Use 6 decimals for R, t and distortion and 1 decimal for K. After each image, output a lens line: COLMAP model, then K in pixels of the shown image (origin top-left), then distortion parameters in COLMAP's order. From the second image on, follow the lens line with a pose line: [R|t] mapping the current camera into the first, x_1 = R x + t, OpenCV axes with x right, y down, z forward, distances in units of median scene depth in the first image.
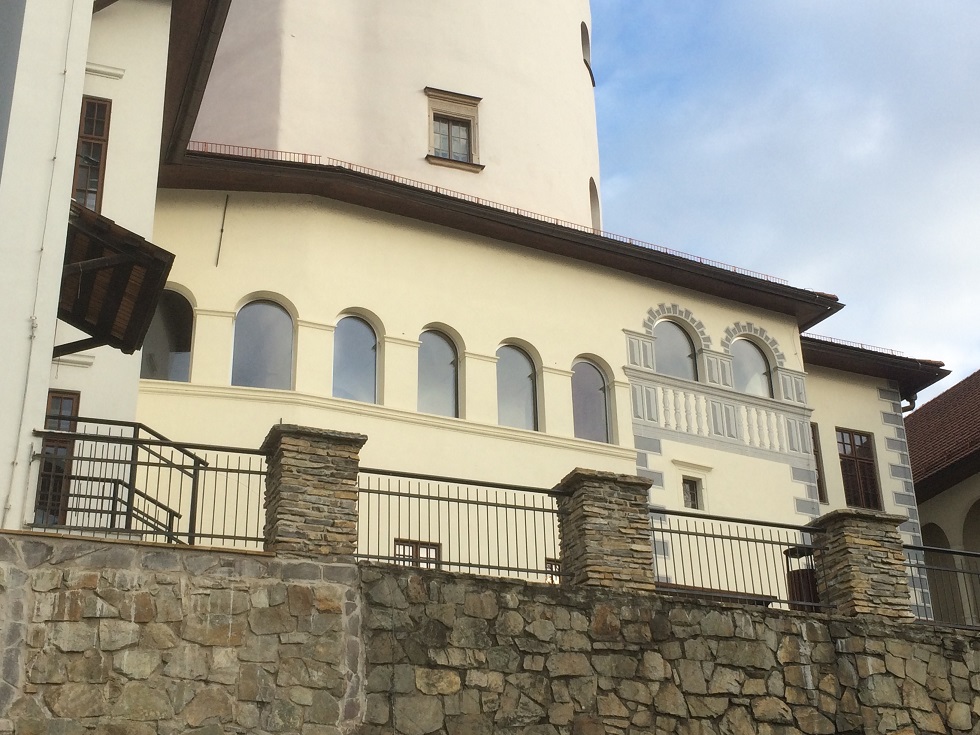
lens RADIAL K [[1356.4, 0, 488.0], [0, 1356.4, 362.1], [0, 0, 1]] dist [0.052838, 0.000000]
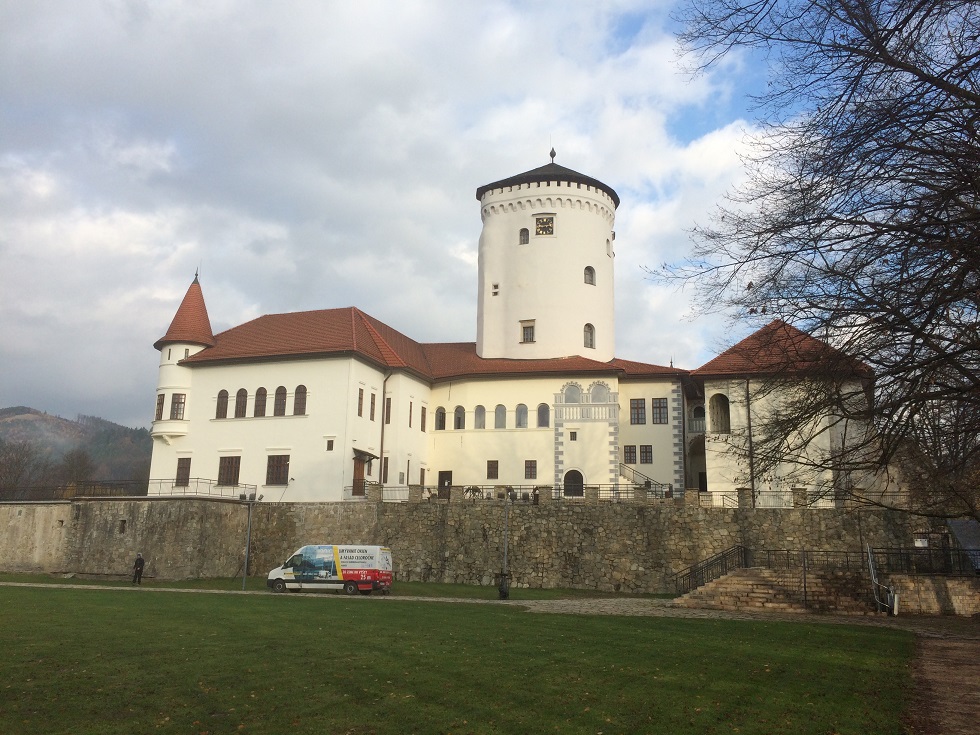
lens RADIAL K [[835.1, 0, 483.5], [0, 835.1, 361.4], [0, 0, 1]] dist [0.078133, -0.090178]
pose [[0.748869, -0.112972, -0.653018, 1.632492], [0.244433, 0.962975, 0.113717, -0.464820], [0.615993, -0.244778, 0.748756, -0.911842]]
